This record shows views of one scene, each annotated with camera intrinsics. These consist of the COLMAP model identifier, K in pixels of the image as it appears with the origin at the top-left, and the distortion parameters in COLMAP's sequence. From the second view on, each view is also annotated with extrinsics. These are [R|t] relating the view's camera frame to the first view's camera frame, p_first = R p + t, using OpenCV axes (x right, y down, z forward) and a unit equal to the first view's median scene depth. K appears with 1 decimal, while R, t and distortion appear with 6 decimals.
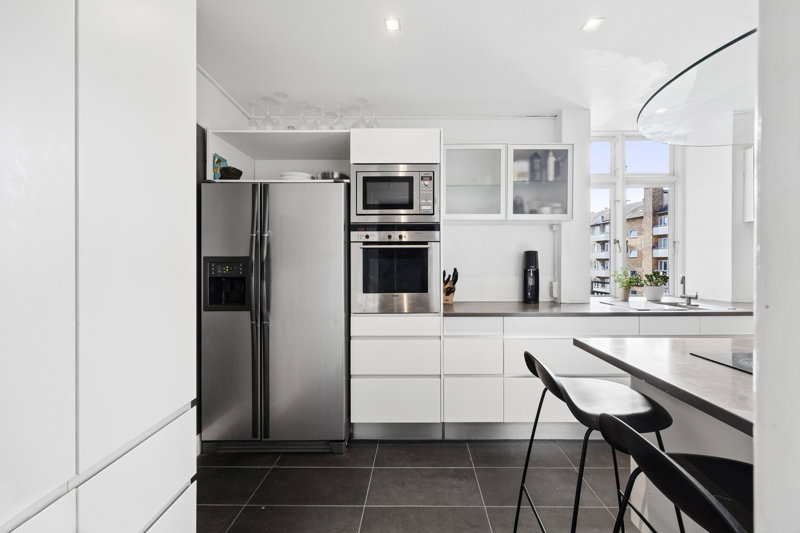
lens RADIAL K [[320.0, 0, 400.0], [0, 320.0, 266.5], [0, 0, 1]] dist [-0.000310, -0.000036]
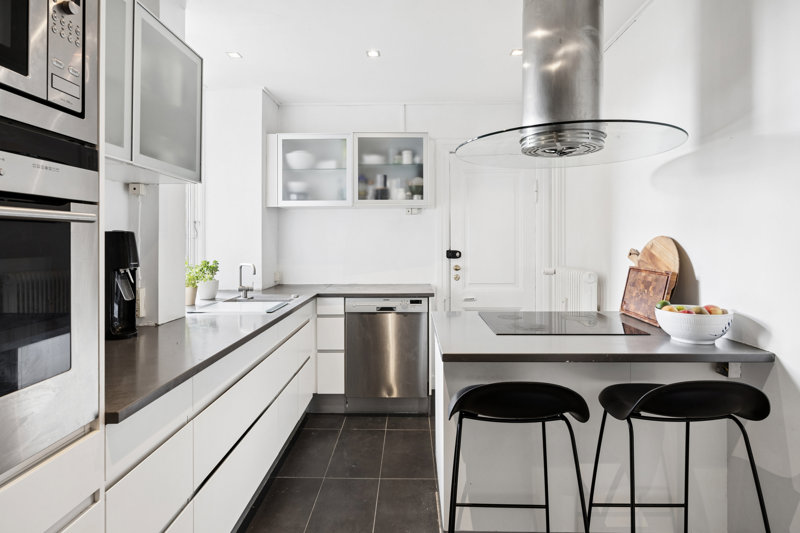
lens RADIAL K [[446.7, 0, 400.1], [0, 446.7, 238.4], [0, 0, 1]] dist [0.001318, 0.000340]
pose [[-0.038424, 0.003360, 0.999256, -0.350741], [0.006303, 0.999975, -0.003120, -0.038048], [-0.999242, 0.006179, -0.038444, 0.700562]]
